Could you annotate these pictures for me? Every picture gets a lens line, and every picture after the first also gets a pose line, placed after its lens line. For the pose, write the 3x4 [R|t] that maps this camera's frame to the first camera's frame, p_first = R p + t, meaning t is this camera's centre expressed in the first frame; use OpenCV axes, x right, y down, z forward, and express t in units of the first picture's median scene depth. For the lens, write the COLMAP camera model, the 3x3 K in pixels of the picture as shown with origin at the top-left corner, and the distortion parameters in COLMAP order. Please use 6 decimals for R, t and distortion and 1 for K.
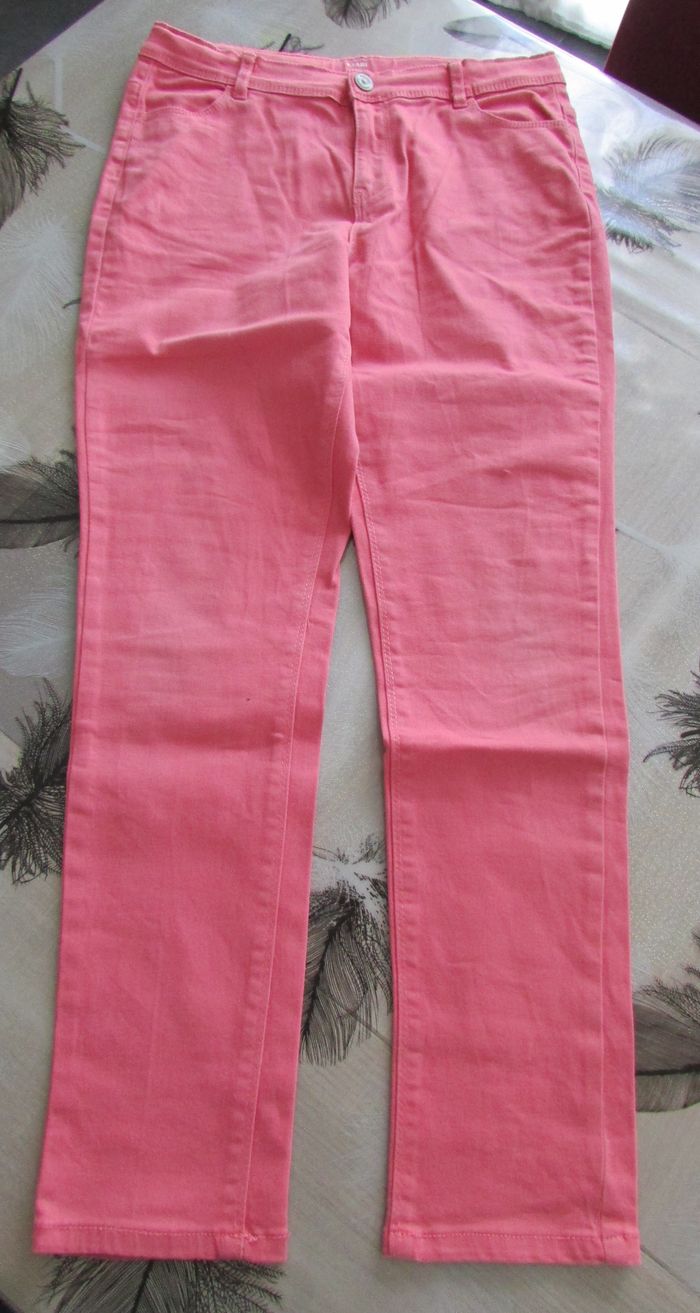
lens RADIAL K [[923.4, 0, 350.0], [0, 923.4, 654.6], [0, 0, 1]] dist [-0.035204, -0.017840]
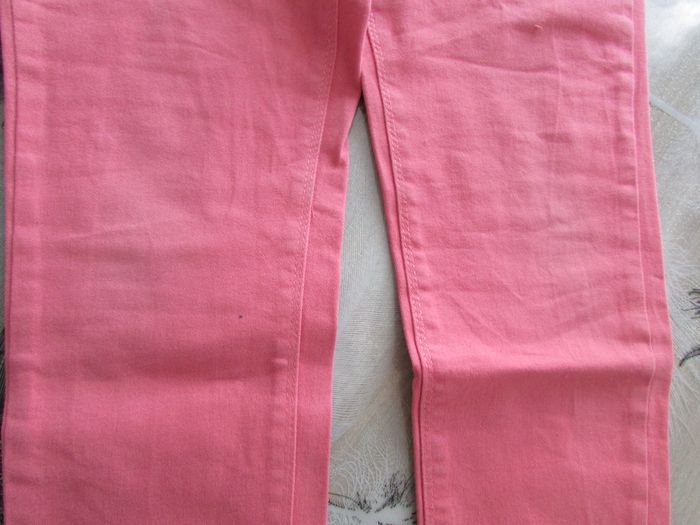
lens RADIAL K [[483.4, 0, 350.4], [0, 483.4, 268.6], [0, 0, 1]] dist [-0.052806, 0.013113]
pose [[0.994452, -0.015715, 0.104012, -0.057661], [-0.006570, 0.977569, 0.210514, -0.075660], [-0.104987, -0.210029, 0.972042, 0.581754]]
